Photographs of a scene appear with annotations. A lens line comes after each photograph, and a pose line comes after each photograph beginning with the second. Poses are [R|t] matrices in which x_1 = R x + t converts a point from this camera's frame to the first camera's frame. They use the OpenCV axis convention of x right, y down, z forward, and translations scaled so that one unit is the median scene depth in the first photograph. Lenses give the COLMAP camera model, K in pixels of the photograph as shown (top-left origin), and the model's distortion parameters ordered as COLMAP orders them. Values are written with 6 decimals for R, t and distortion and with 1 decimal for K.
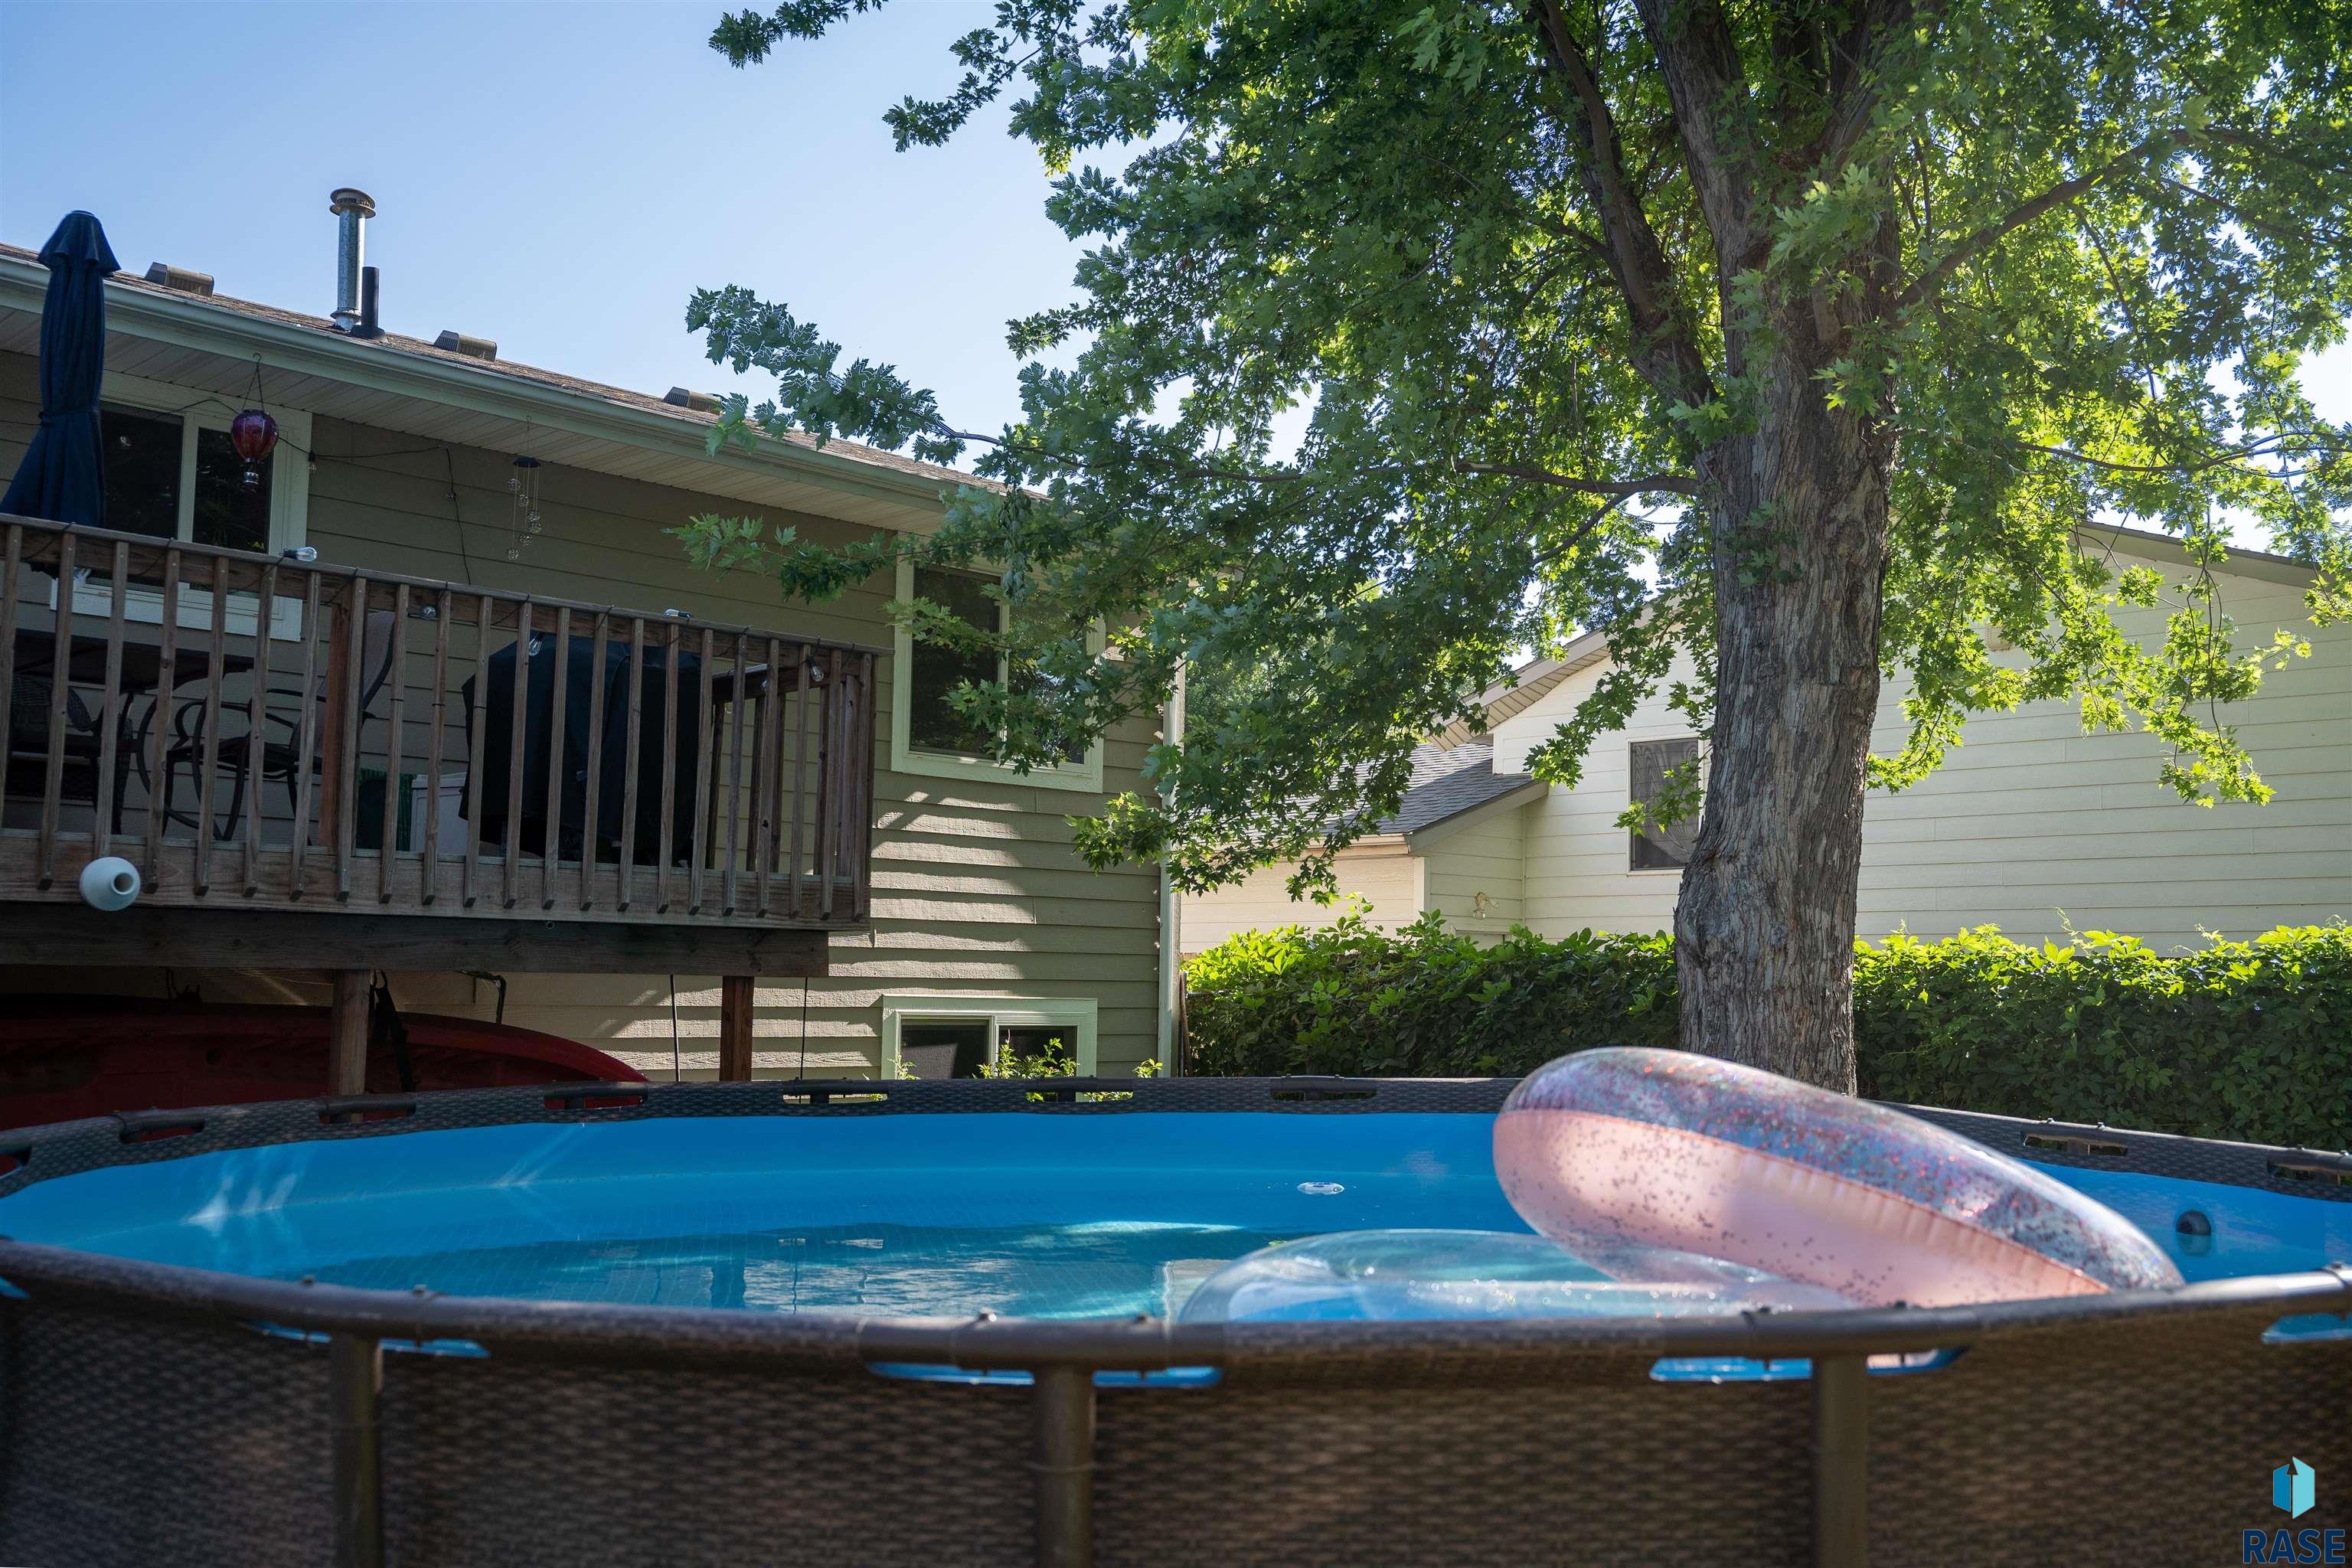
lens RADIAL K [[2180.1, 0, 1171.8], [0, 2180.1, 785.7], [0, 0, 1]] dist [0.000648, 0.000000]
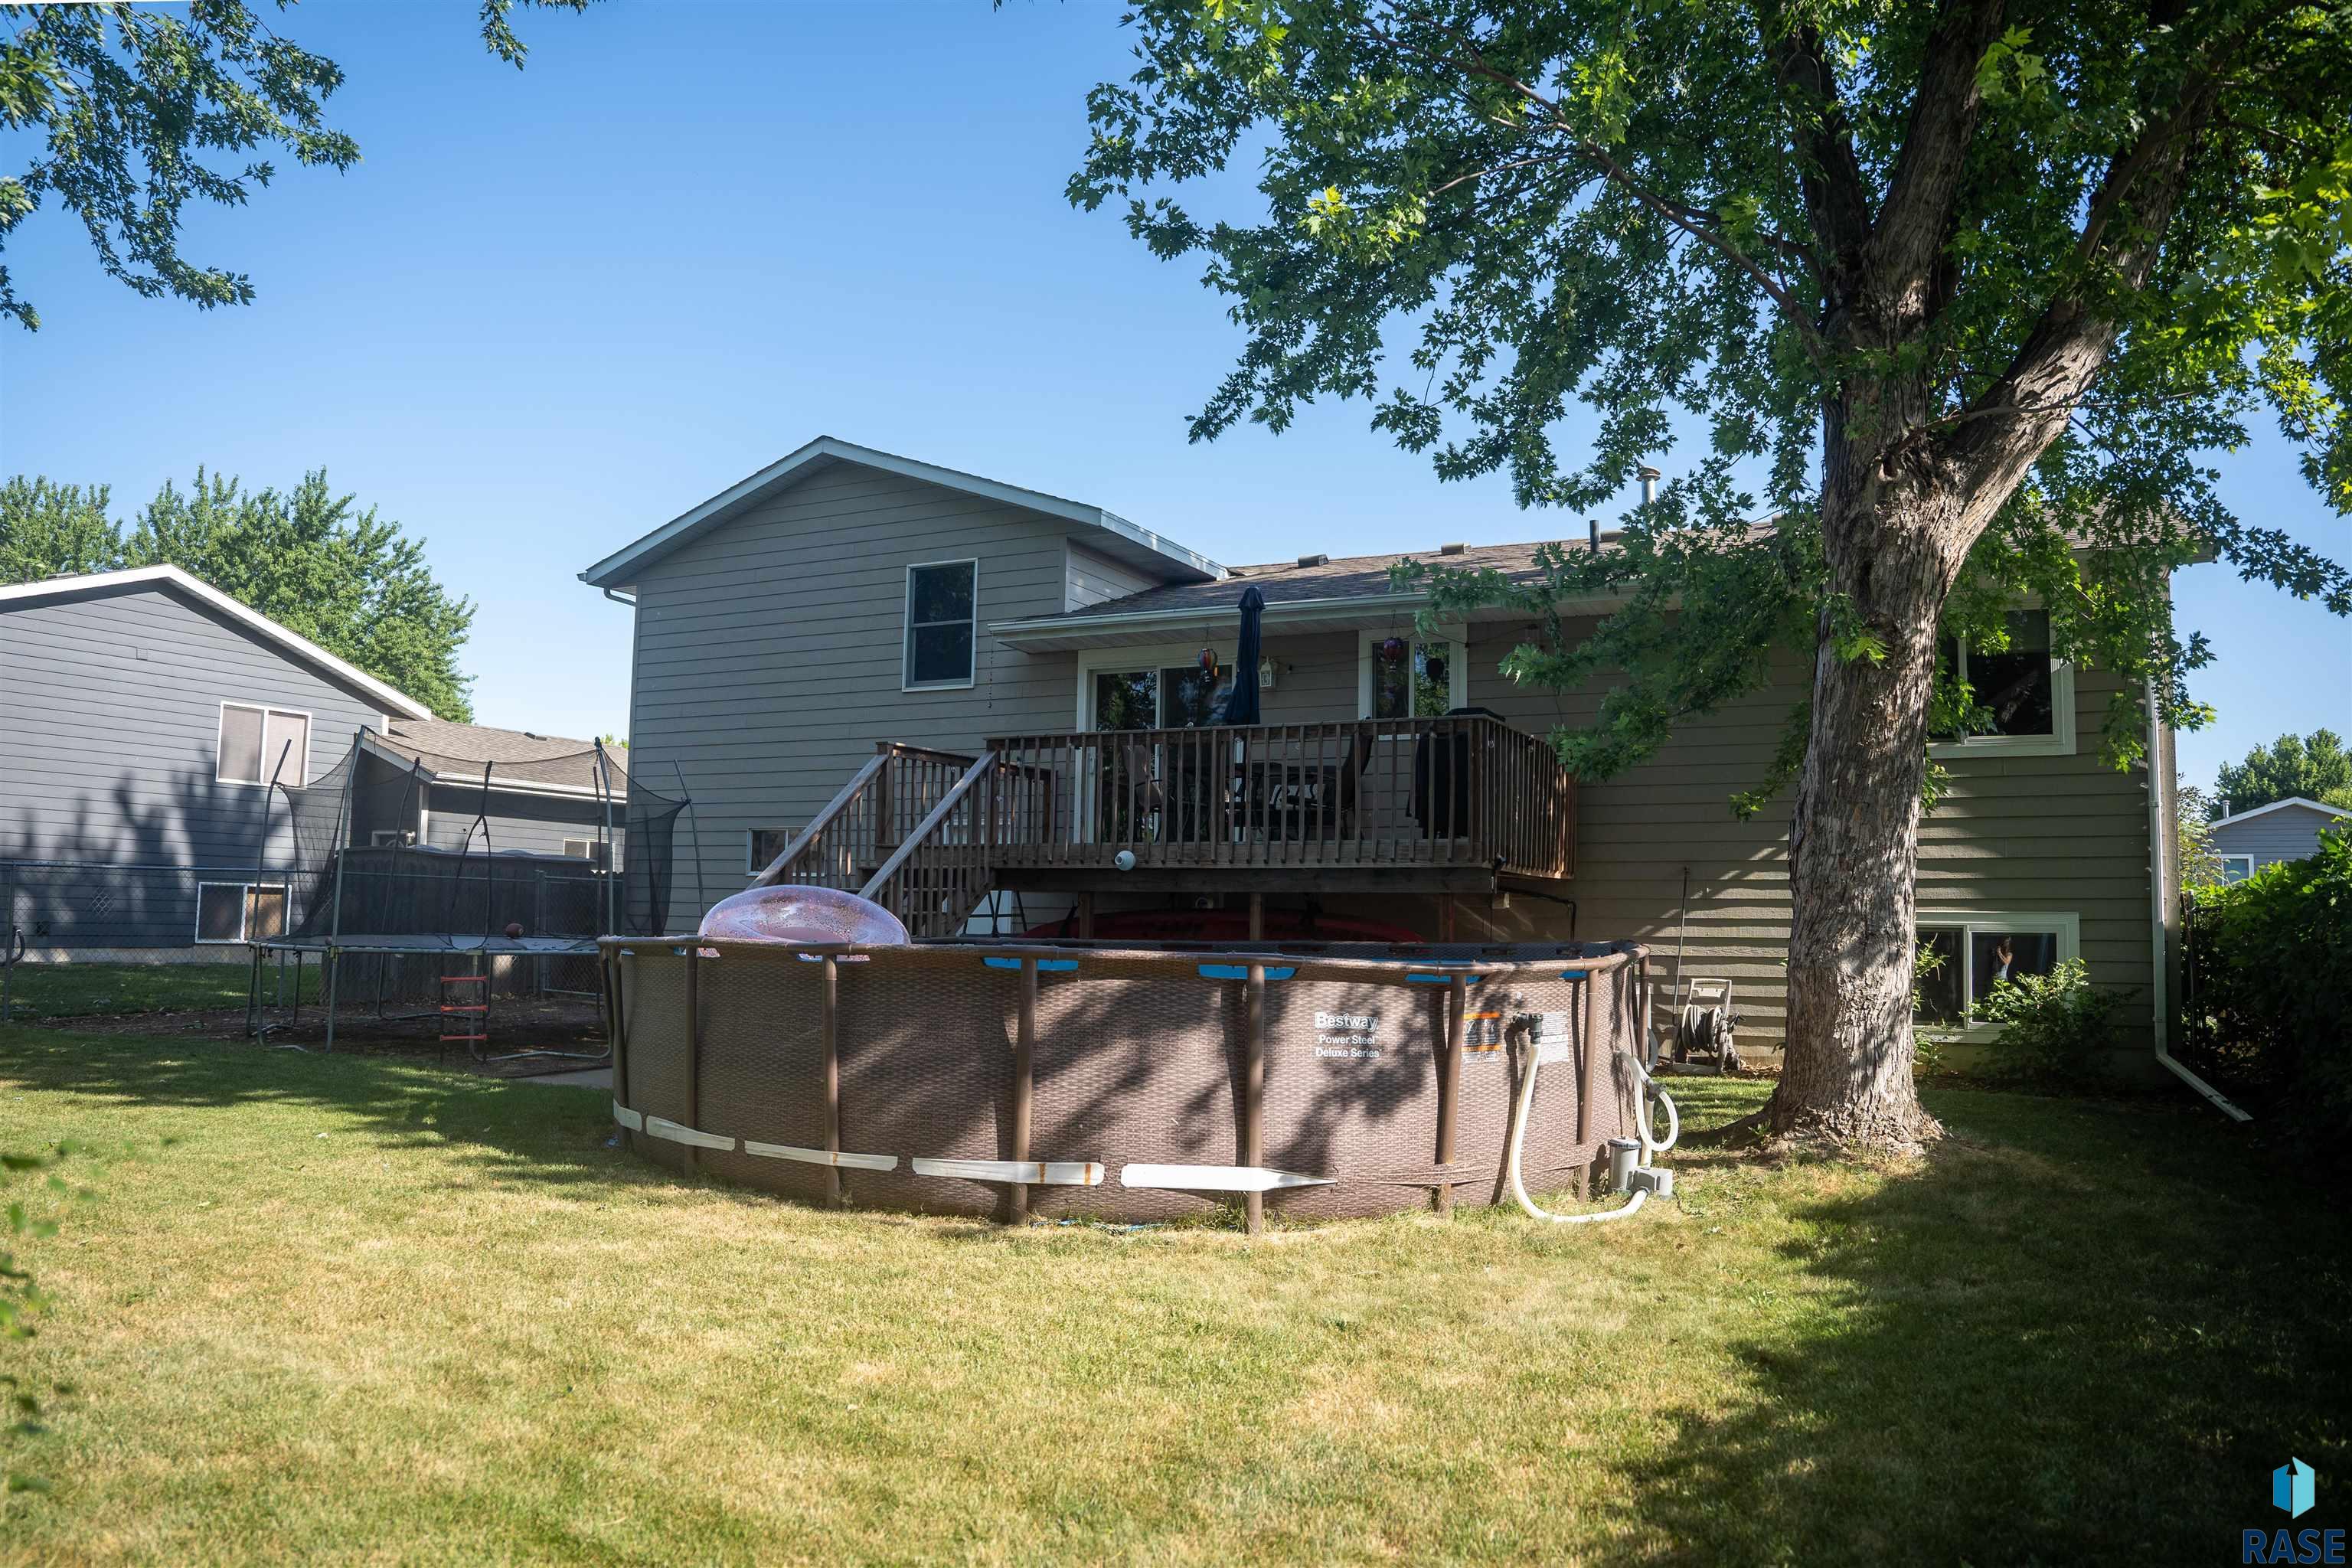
lens RADIAL K [[1653.9, 0, 1171.1], [0, 1653.9, 773.7], [0, 0, 1]] dist [-0.088441, 0.013203]
pose [[0.320530, -0.098083, -0.942147, 1.090926], [0.077105, 0.994026, -0.077251, 0.075249], [0.944095, -0.047883, 0.326178, 0.296268]]
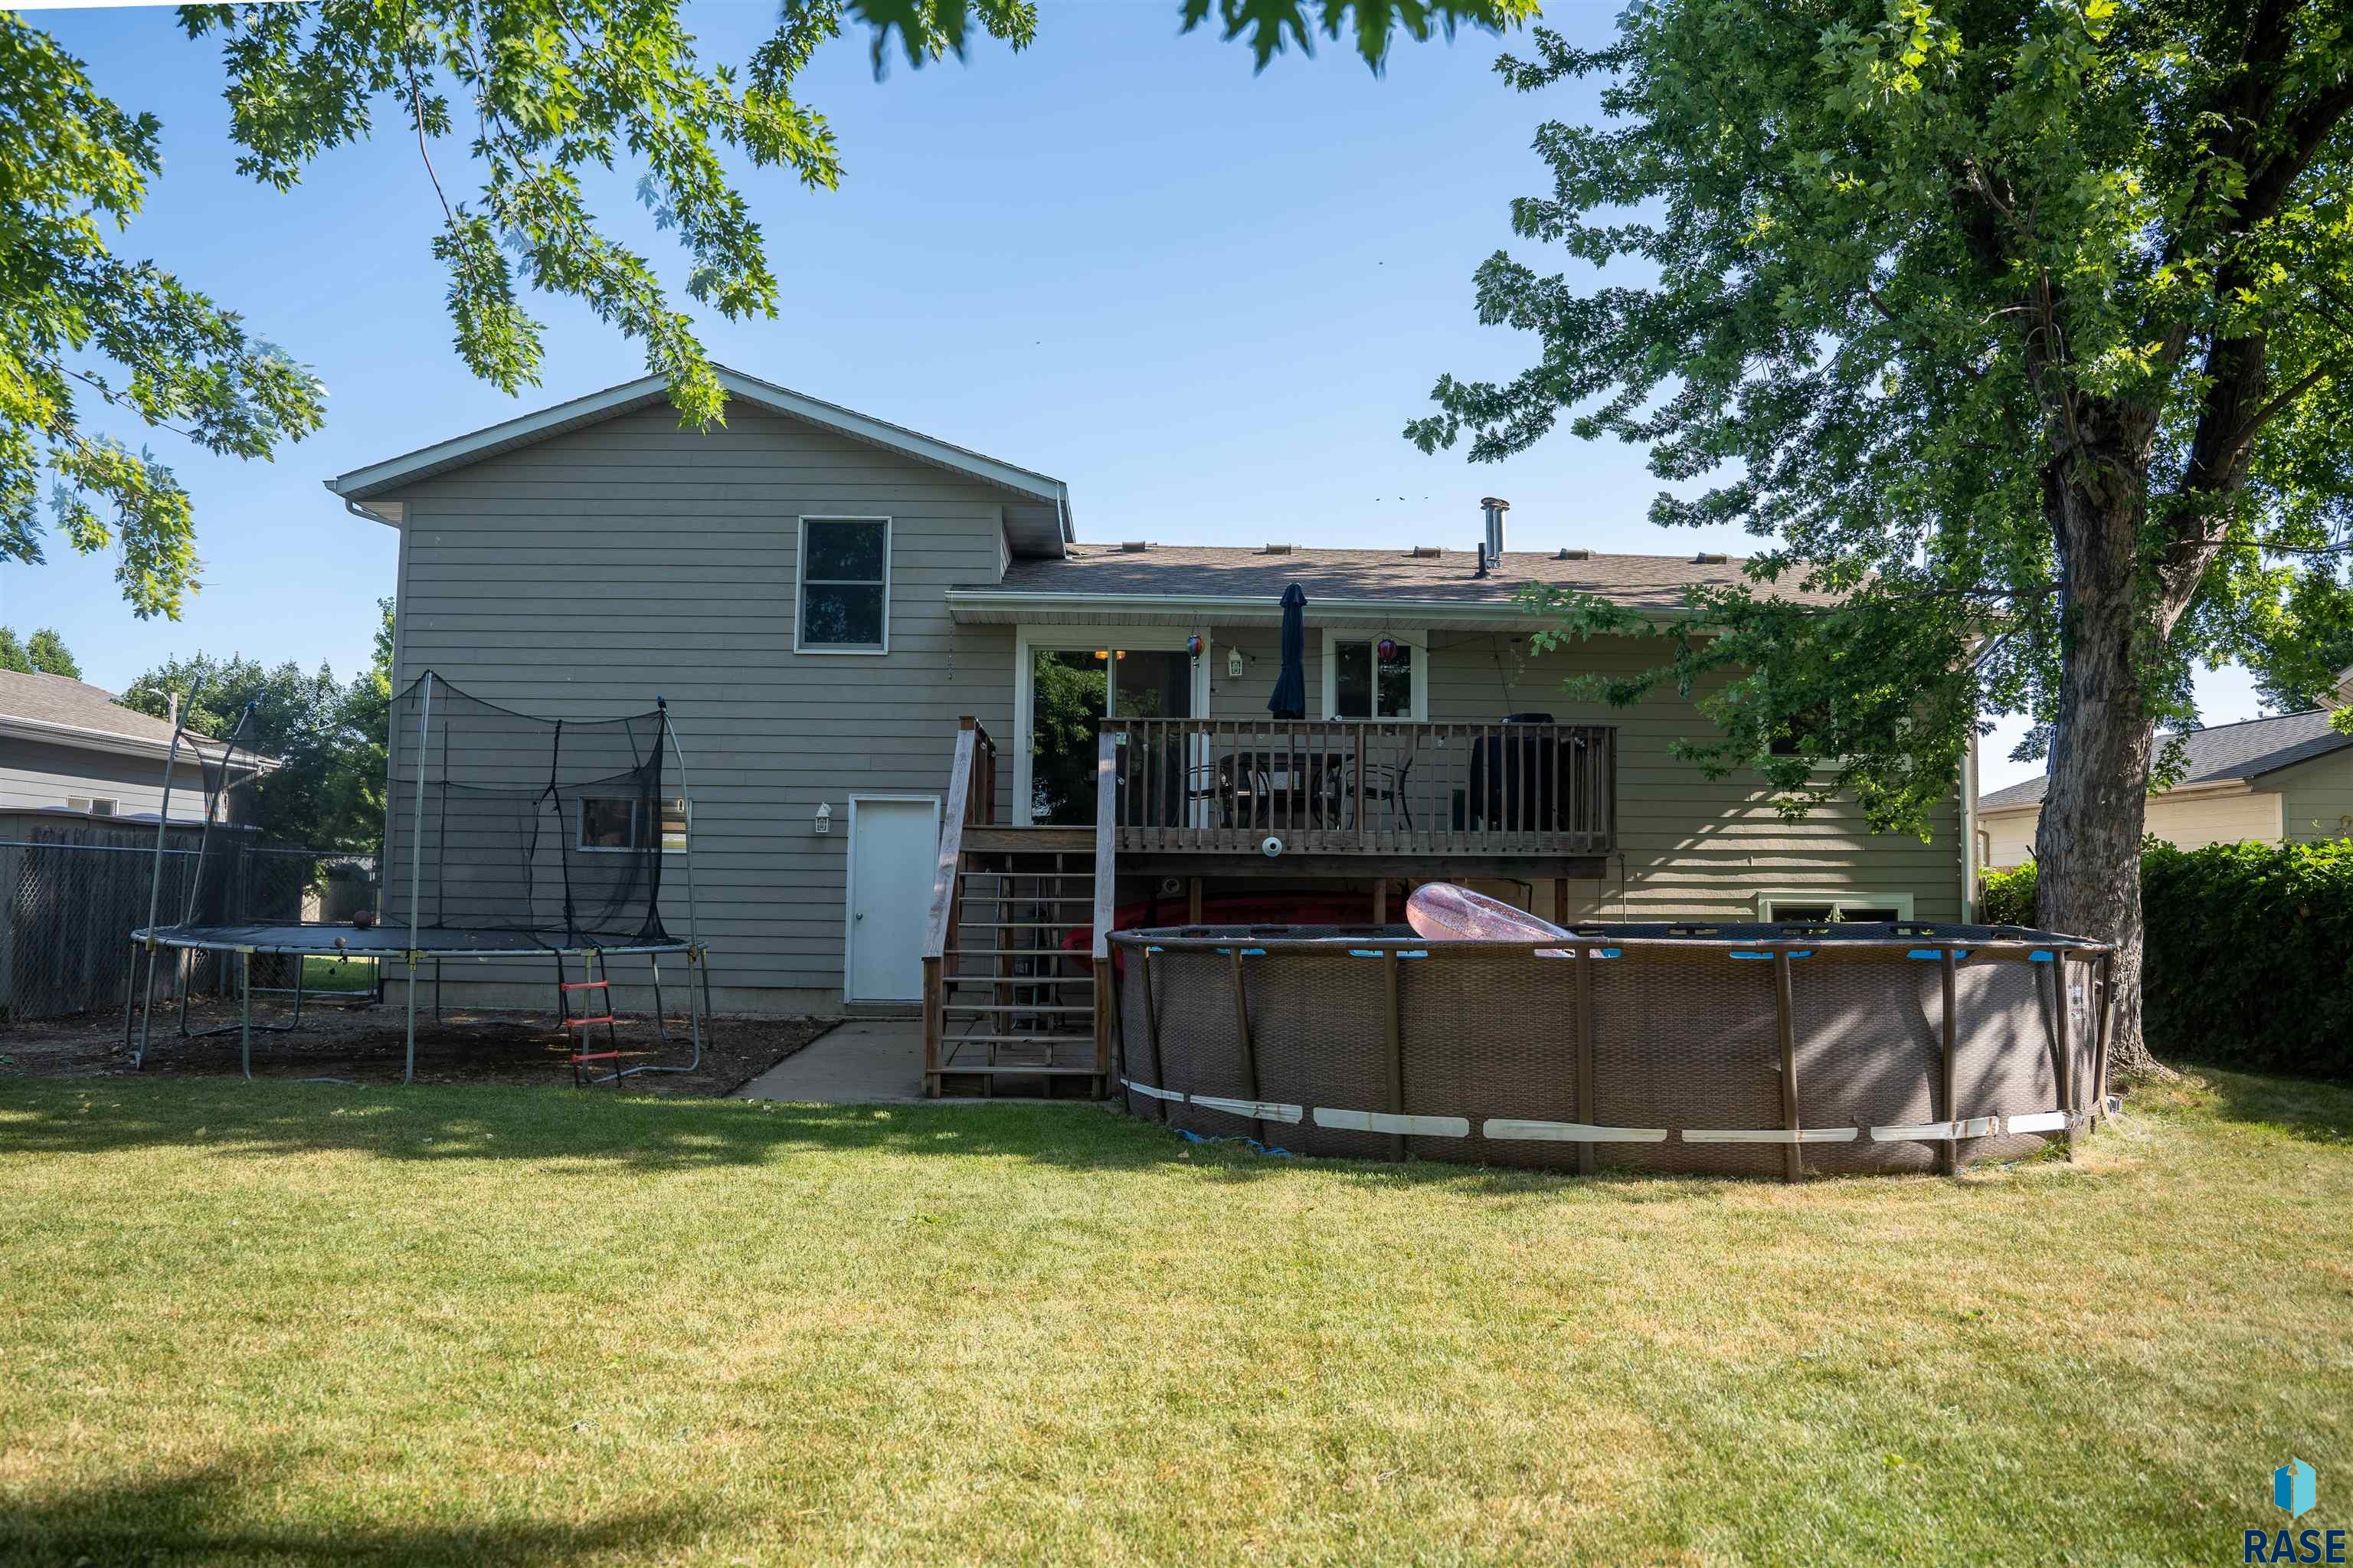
lens RADIAL K [[1654.7, 0, 1182.2], [0, 1654.7, 794.5], [0, 0, 1]] dist [-0.088441, 0.013203]
pose [[0.734773, -0.052807, -0.676255, 0.630478], [0.066560, 0.997767, -0.005593, -0.013442], [0.675040, -0.040902, 0.736647, -0.466521]]
